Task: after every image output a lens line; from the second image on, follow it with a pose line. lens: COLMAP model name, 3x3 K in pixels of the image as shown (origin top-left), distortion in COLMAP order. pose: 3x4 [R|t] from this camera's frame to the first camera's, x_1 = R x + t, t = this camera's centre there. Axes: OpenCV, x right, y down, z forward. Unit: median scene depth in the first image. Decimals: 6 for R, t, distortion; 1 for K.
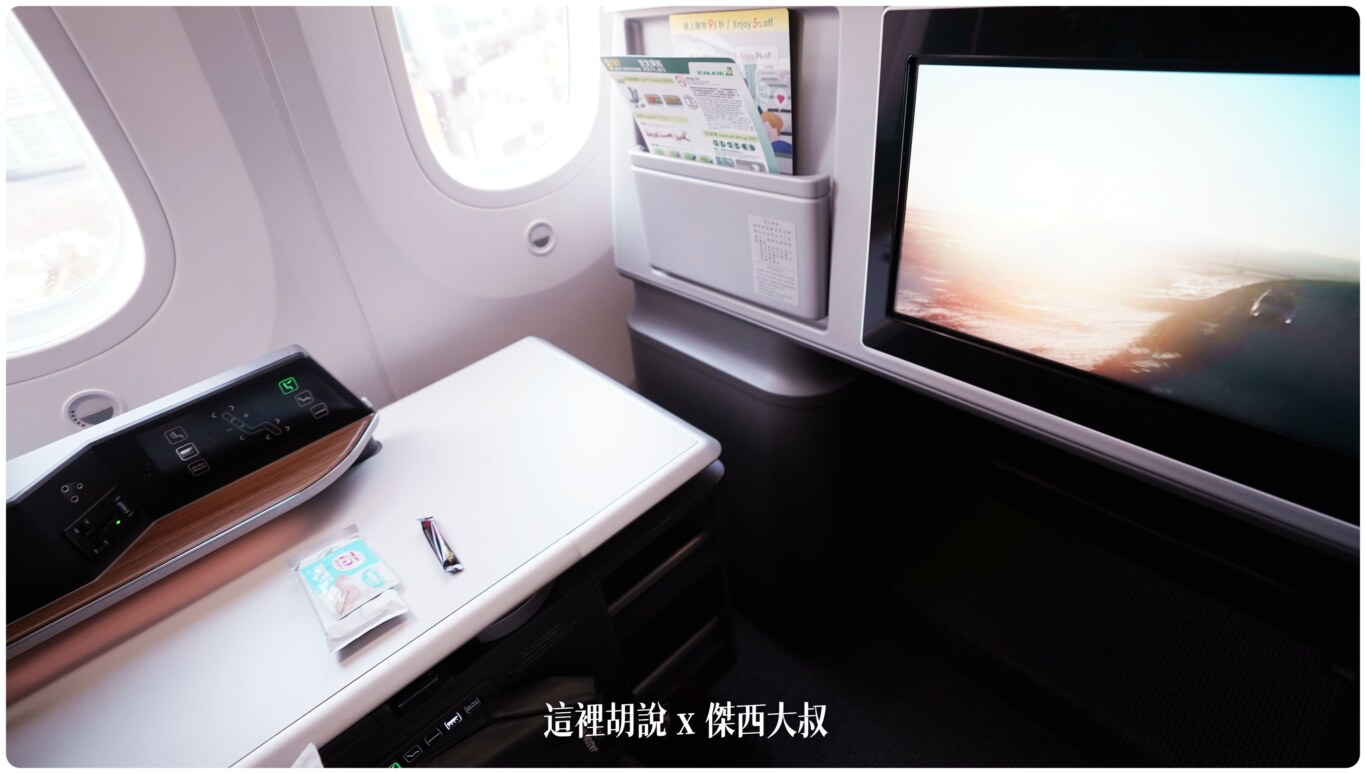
lens RADIAL K [[621.0, 0, 677.3], [0, 621.0, 379.4], [0, 0, 1]] dist [-0.059594, 0.017978]
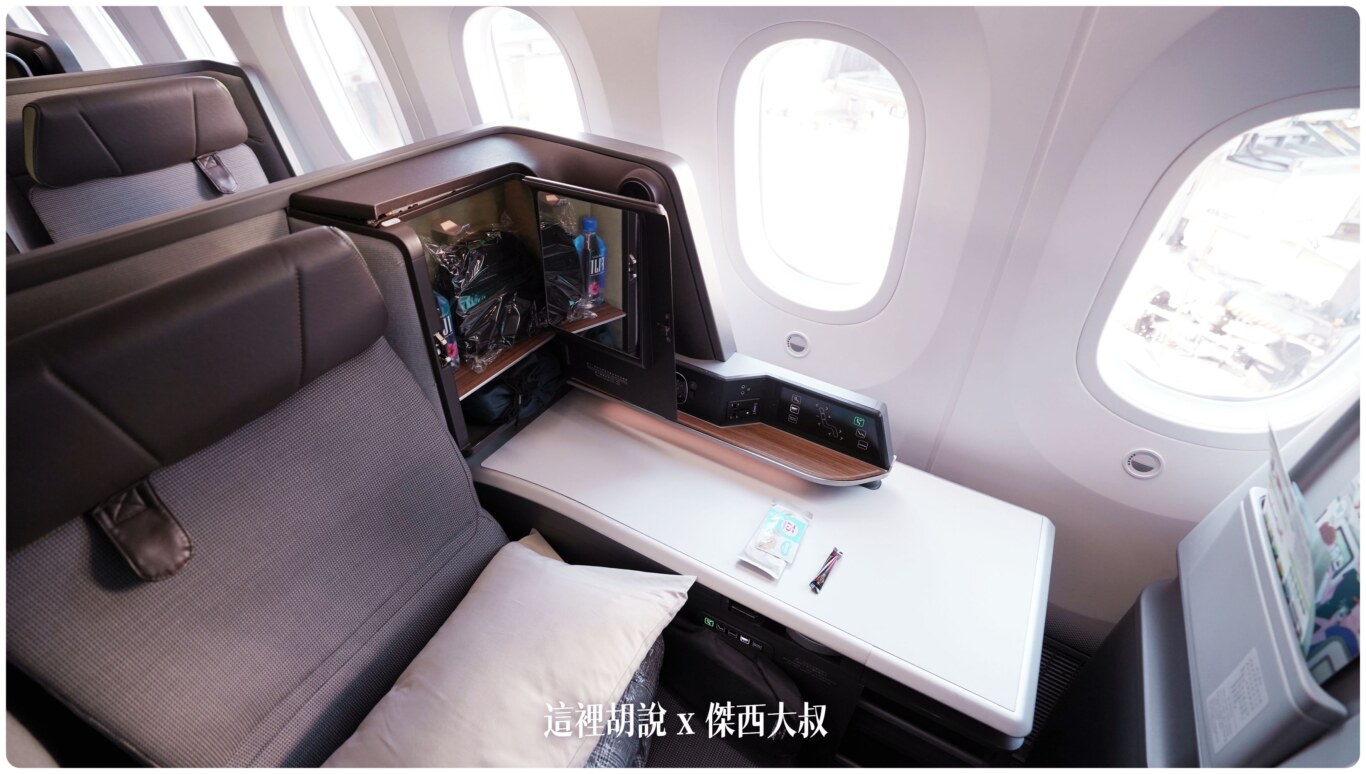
lens RADIAL K [[621.0, 0, 677.3], [0, 621.0, 379.4], [0, 0, 1]] dist [-0.059594, 0.017978]
pose [[0.284105, 0.651029, -0.703879, 0.253971], [-0.588016, 0.698169, 0.408408, -0.436612], [0.757312, 0.297861, 0.581169, -0.278703]]
